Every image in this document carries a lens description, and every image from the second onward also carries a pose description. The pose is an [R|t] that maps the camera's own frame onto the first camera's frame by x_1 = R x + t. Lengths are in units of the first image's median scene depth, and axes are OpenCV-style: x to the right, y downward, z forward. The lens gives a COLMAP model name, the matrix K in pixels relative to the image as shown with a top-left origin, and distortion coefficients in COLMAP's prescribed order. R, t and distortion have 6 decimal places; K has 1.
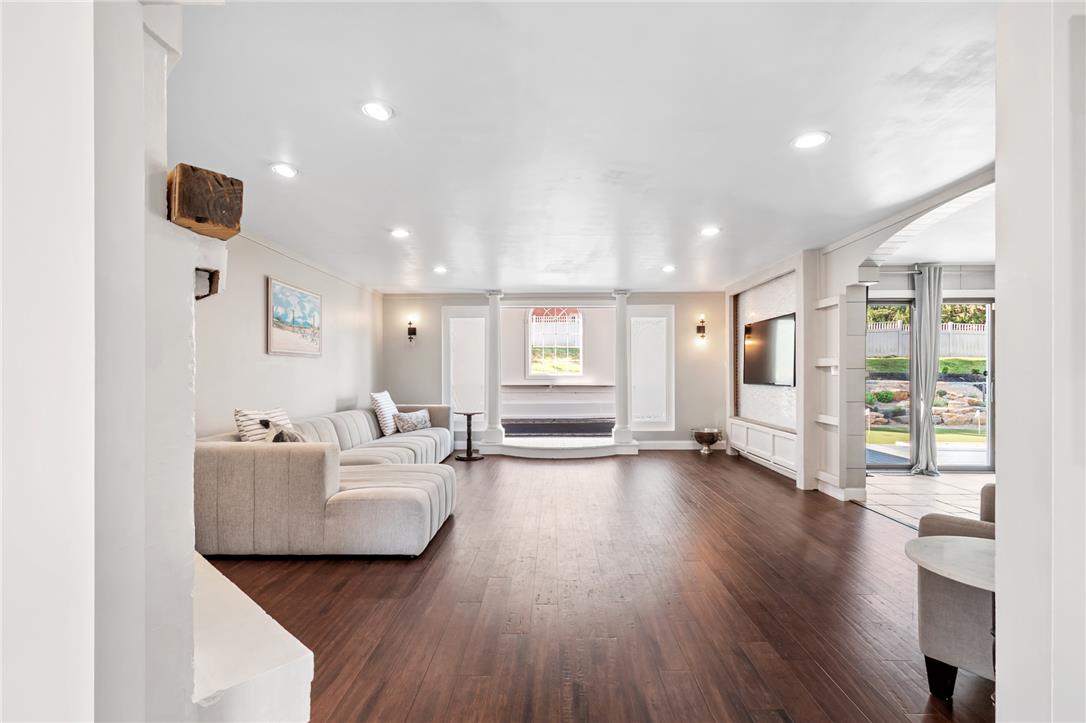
lens RADIAL K [[492.4, 0, 541.8], [0, 492.4, 374.7], [0, 0, 1]] dist [0.004625, -0.000522]
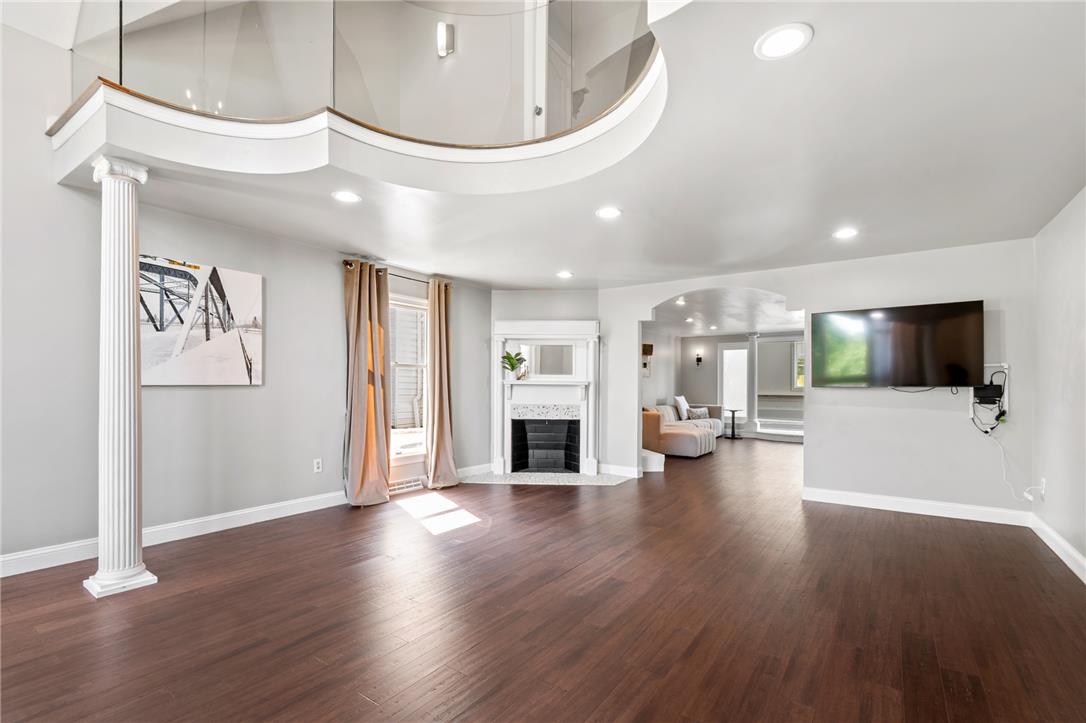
lens RADIAL K [[492.4, 0, 537.7], [0, 492.4, 387.5], [0, 0, 1]] dist [0.004625, -0.000522]
pose [[0.830059, 0.010454, -0.557577, 0.226081], [-0.008777, 0.999945, 0.005681, -0.000859], [0.557606, 0.000179, 0.830106, -0.722259]]
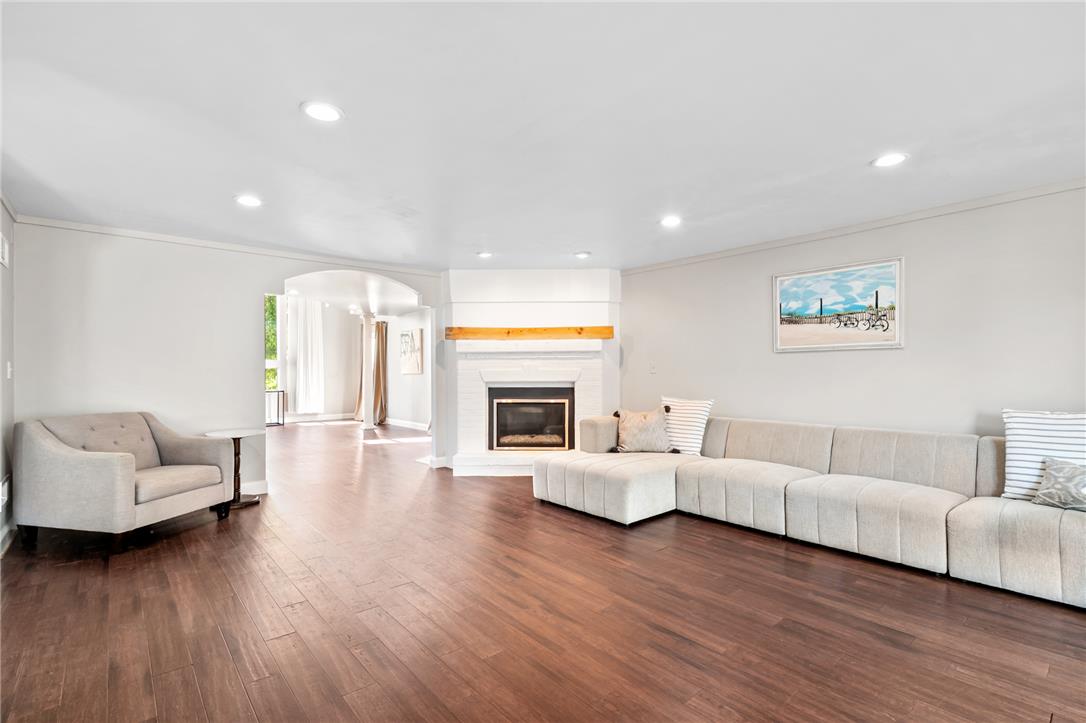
lens RADIAL K [[492.4, 0, 554.0], [0, 492.4, 377.3], [0, 0, 1]] dist [0.004625, -0.000522]
pose [[-0.731448, 0.015887, -0.681712, 0.323242], [0.007576, 0.999856, 0.015173, -0.006082], [0.681855, 0.005933, -0.731463, 0.976482]]
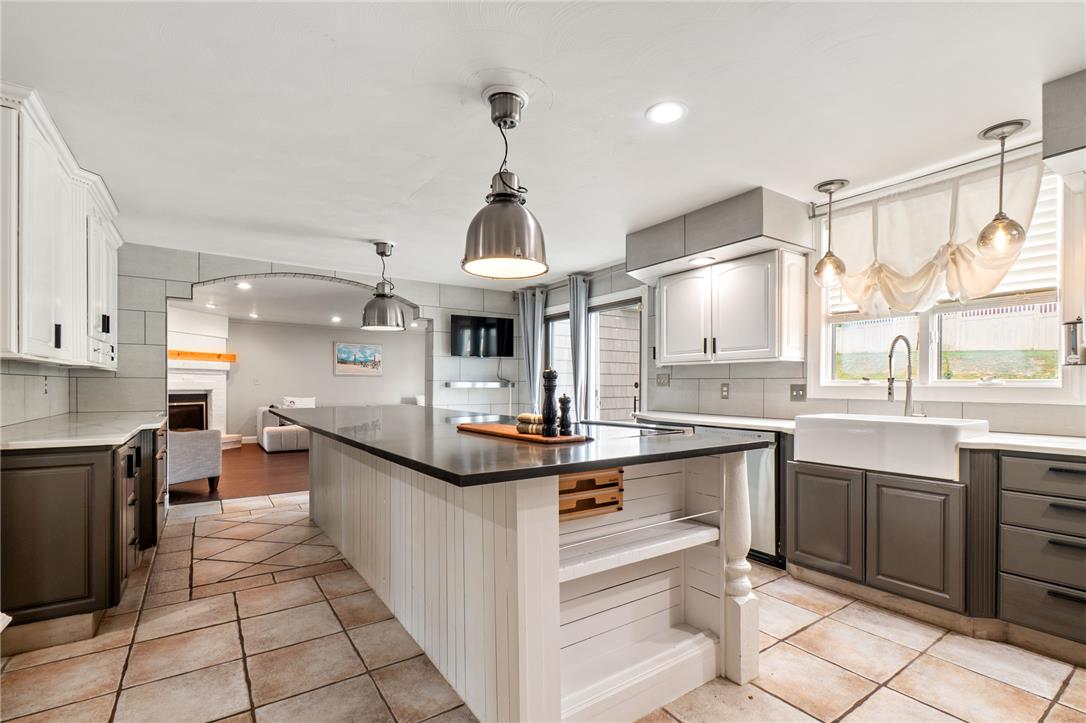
lens RADIAL K [[492.4, 0, 544.8], [0, 492.4, 386.7], [0, 0, 1]] dist [0.004625, -0.000522]
pose [[0.590696, 0.008390, -0.806851, 1.293764], [-0.006027, 0.999964, 0.005985, -0.005932], [0.806872, 0.001327, 0.590725, 0.291420]]
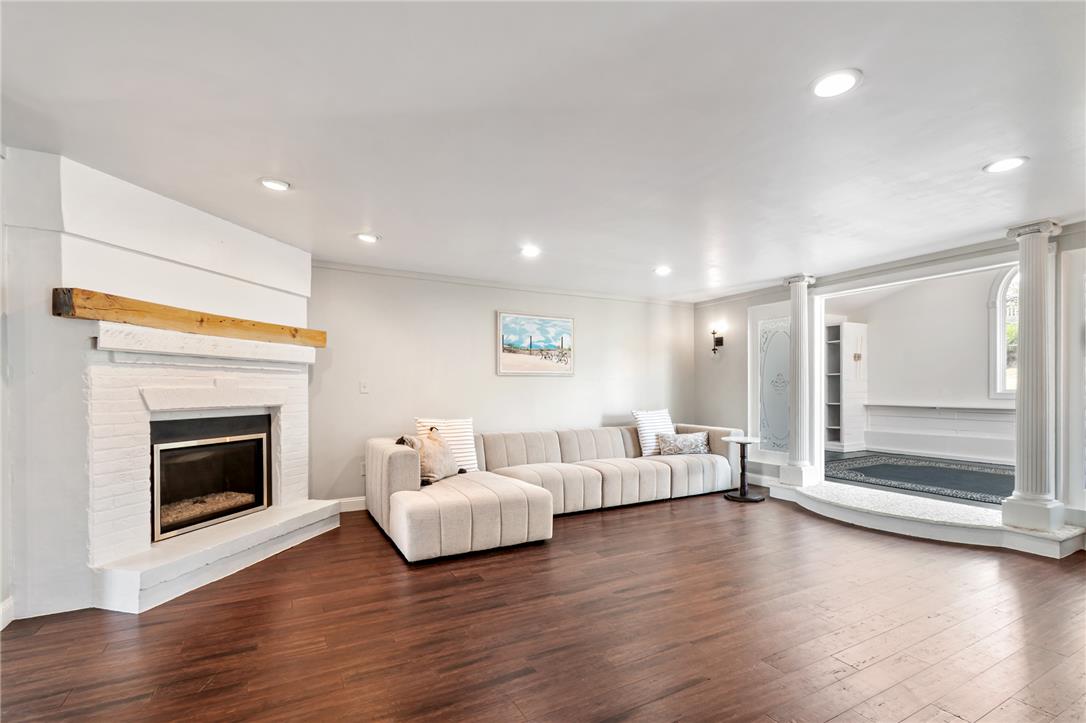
lens RADIAL K [[492.4, 0, 536.9], [0, 492.4, 392.5], [0, 0, 1]] dist [0.004625, -0.000522]
pose [[0.494025, 0.007016, -0.869419, 0.376010], [0.000007, 0.999967, 0.008074, -0.005614], [0.869447, -0.003995, 0.494009, 0.327982]]
